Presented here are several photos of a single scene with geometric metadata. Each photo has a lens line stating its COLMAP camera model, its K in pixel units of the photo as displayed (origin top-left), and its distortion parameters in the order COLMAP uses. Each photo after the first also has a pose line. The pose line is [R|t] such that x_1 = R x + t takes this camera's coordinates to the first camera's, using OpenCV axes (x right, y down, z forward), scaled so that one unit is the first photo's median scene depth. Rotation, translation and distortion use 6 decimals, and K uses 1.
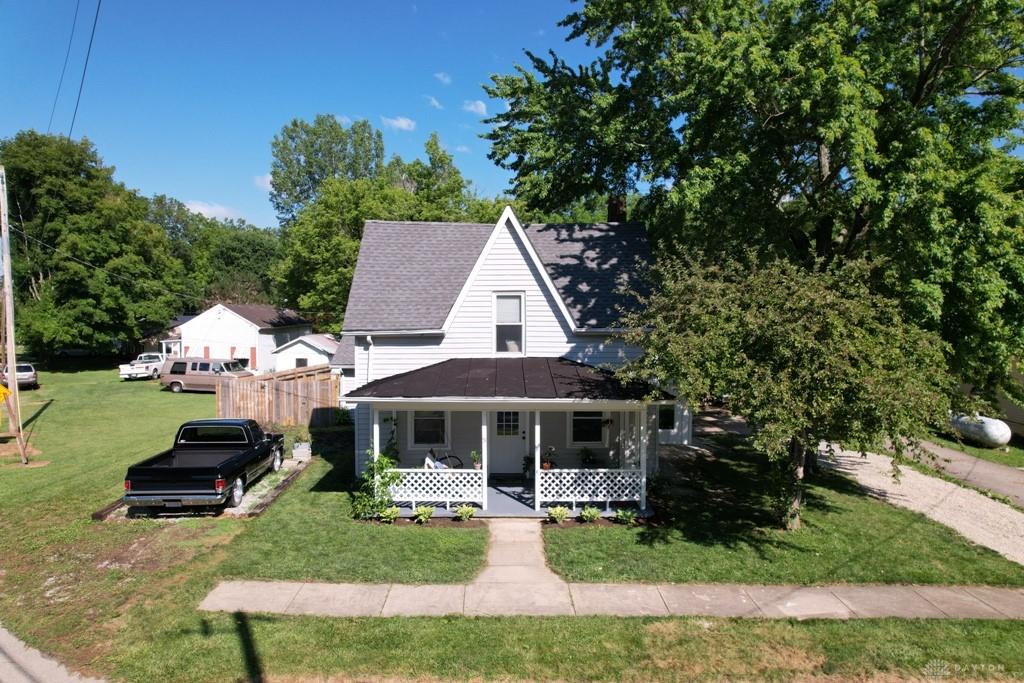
lens RADIAL K [[658.6, 0, 513.2], [0, 658.6, 340.3], [0, 0, 1]] dist [-0.057032, 0.048073]
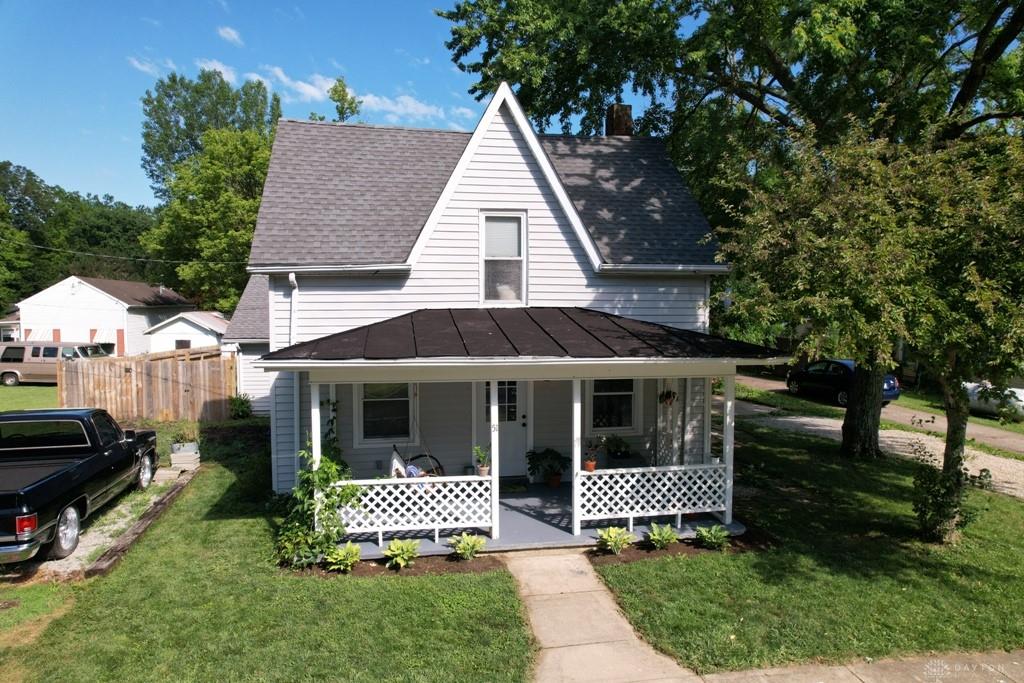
lens RADIAL K [[658.6, 0, 512.7], [0, 658.6, 341.5], [0, 0, 1]] dist [-0.057032, 0.048073]
pose [[0.987777, -0.012088, 0.155407, -0.105260], [0.010251, 0.999868, 0.012618, 0.053300], [-0.155539, -0.010871, 0.987770, 0.326738]]
